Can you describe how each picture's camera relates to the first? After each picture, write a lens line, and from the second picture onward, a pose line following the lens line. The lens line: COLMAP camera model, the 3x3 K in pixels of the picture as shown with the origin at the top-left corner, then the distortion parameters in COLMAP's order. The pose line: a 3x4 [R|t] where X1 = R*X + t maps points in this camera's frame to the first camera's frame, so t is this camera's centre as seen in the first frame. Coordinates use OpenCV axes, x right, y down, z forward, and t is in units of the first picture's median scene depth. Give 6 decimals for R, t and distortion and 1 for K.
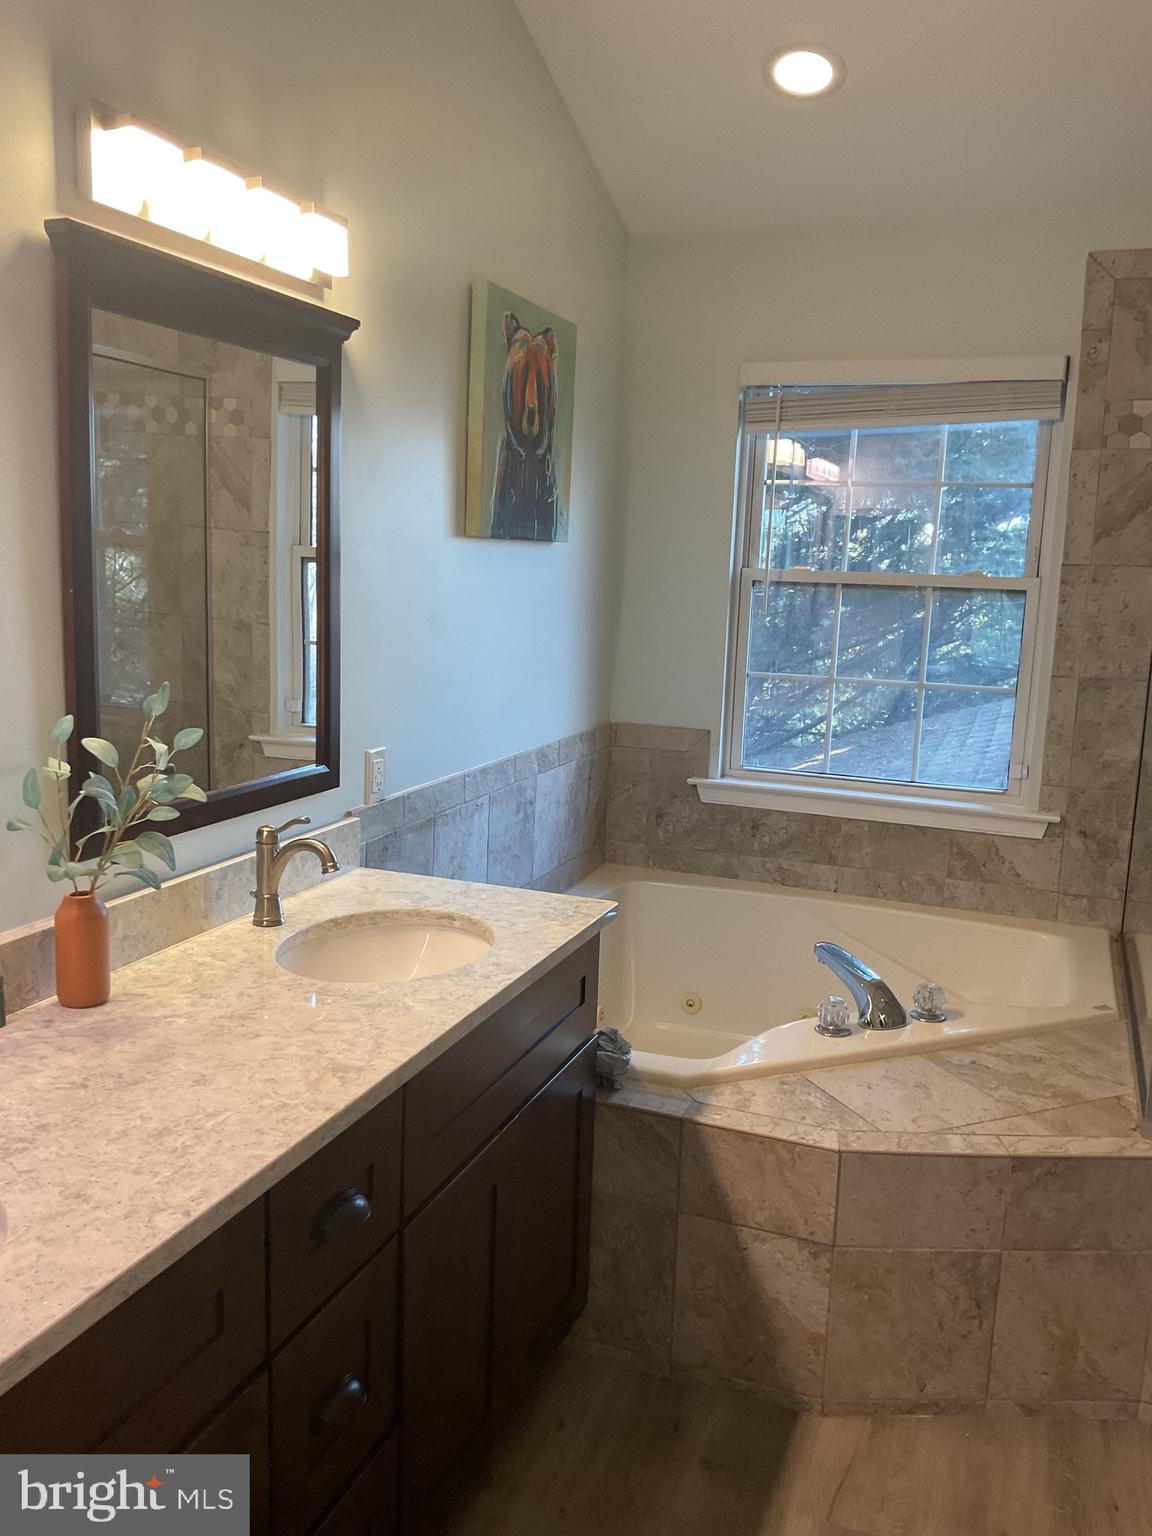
lens RADIAL K [[1268.0, 0, 570.7], [0, 1268.0, 769.6], [0, 0, 1]] dist [0.120385, -0.246505]
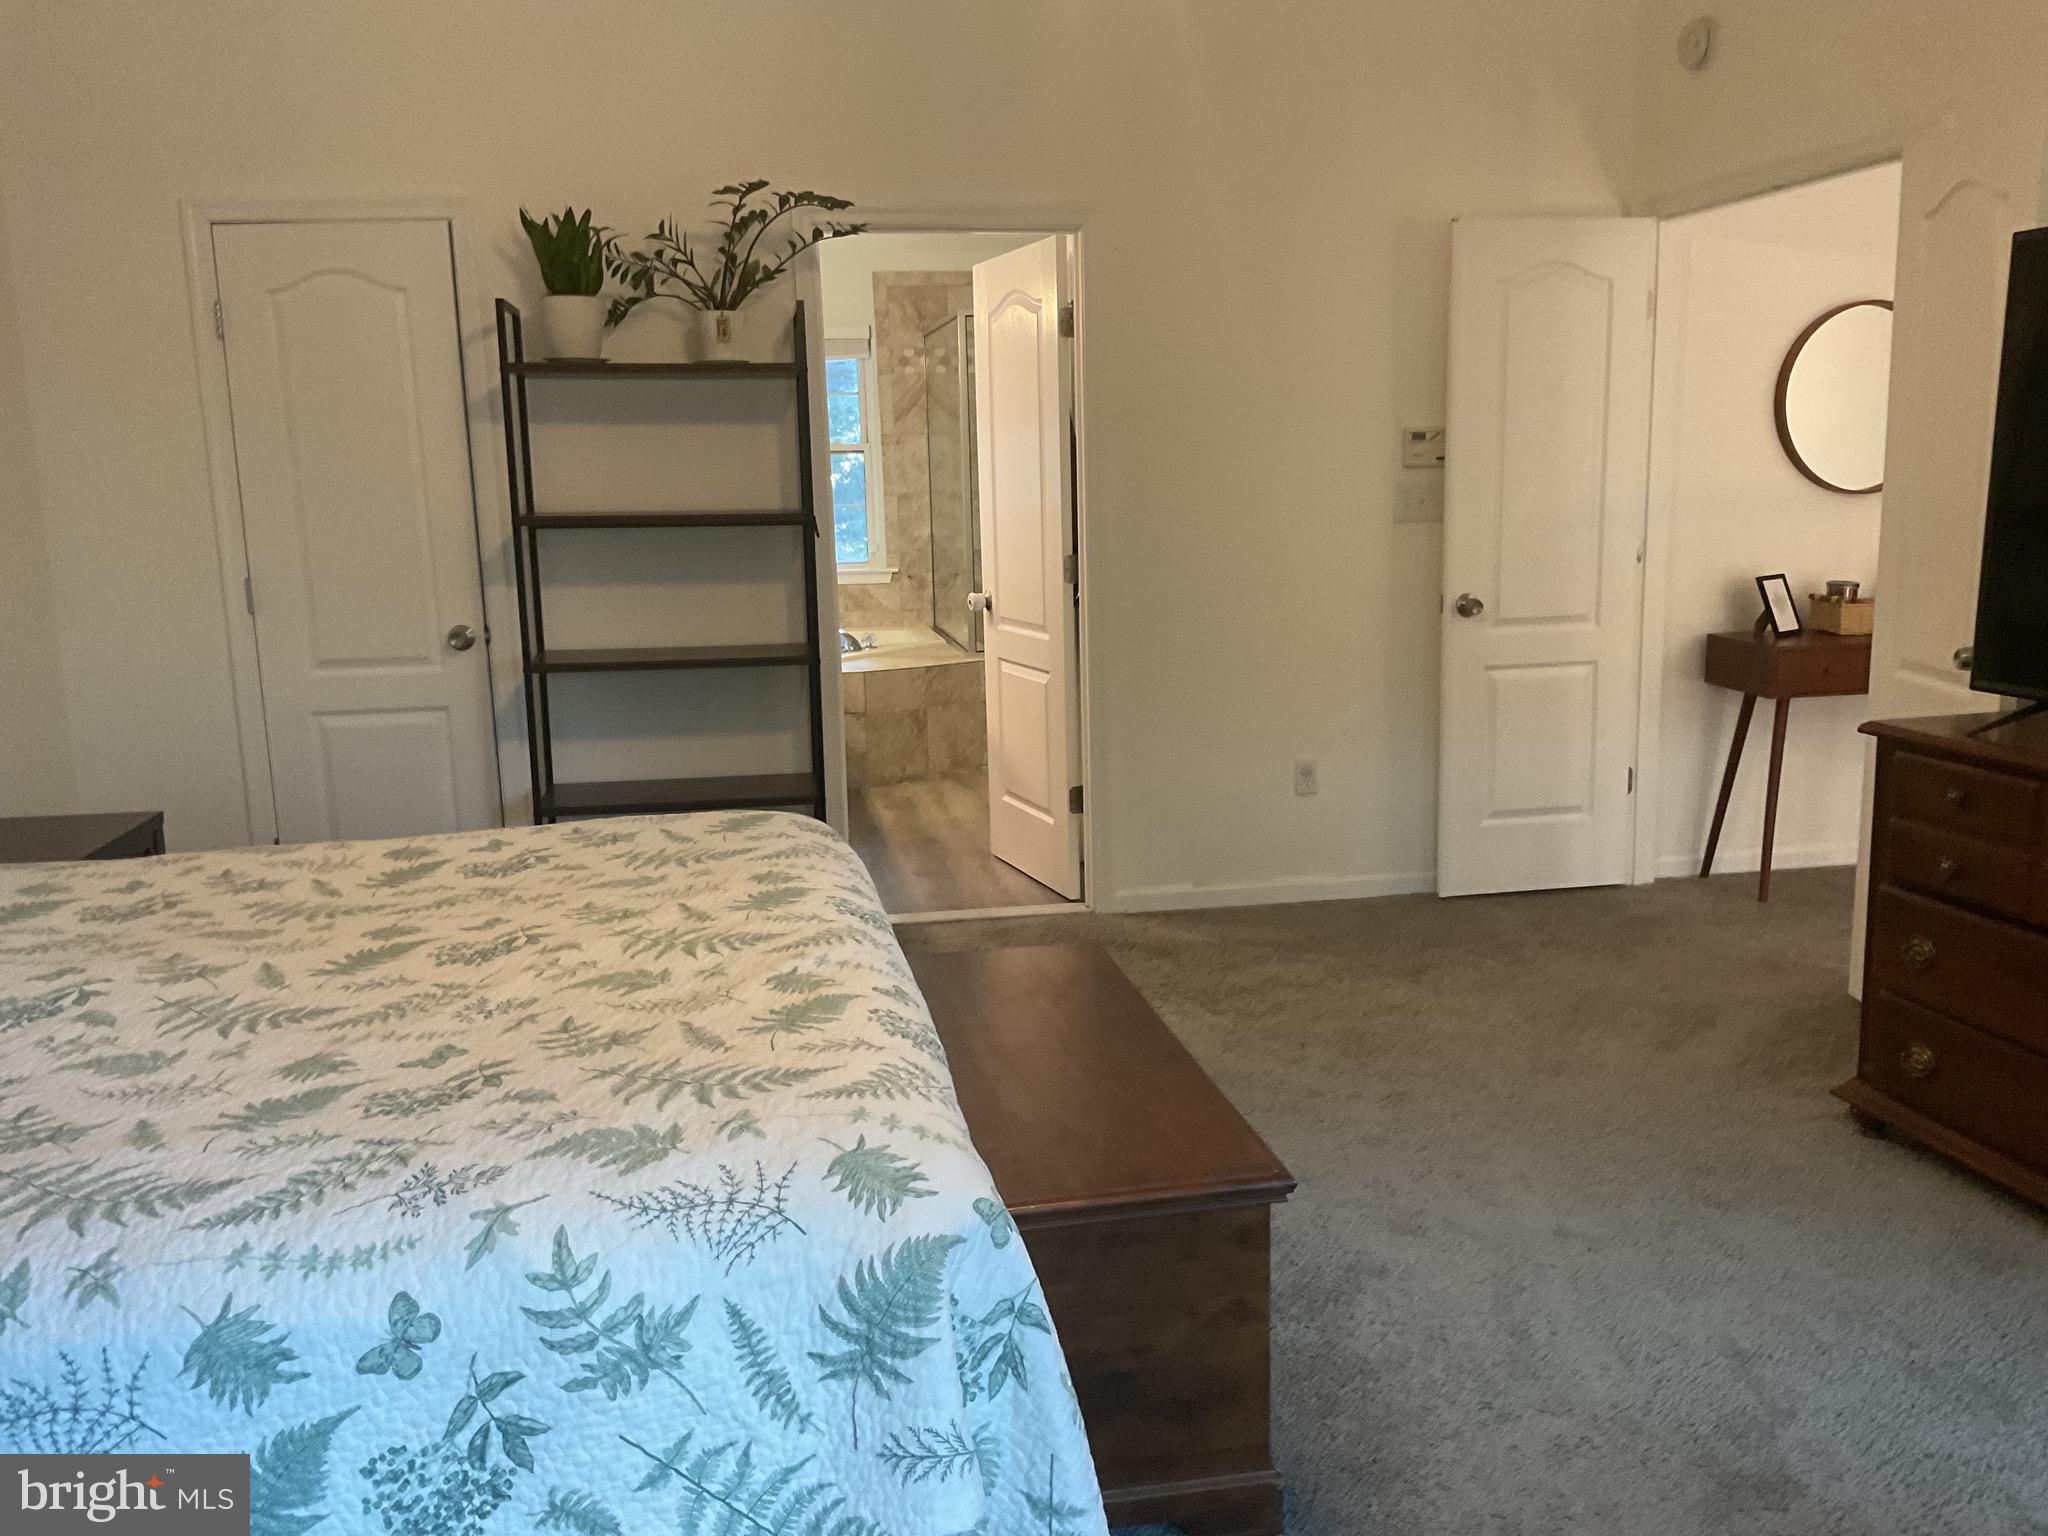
lens RADIAL K [[1690.7, 0, 1010.2], [0, 1690.7, 778.0], [0, 0, 1]] dist [0.120385, -0.246505]
pose [[0.859298, -0.144212, 0.490724, -0.780883], [0.136910, 0.989271, 0.050984, 0.247072], [-0.492811, 0.023375, 0.869822, -1.306785]]
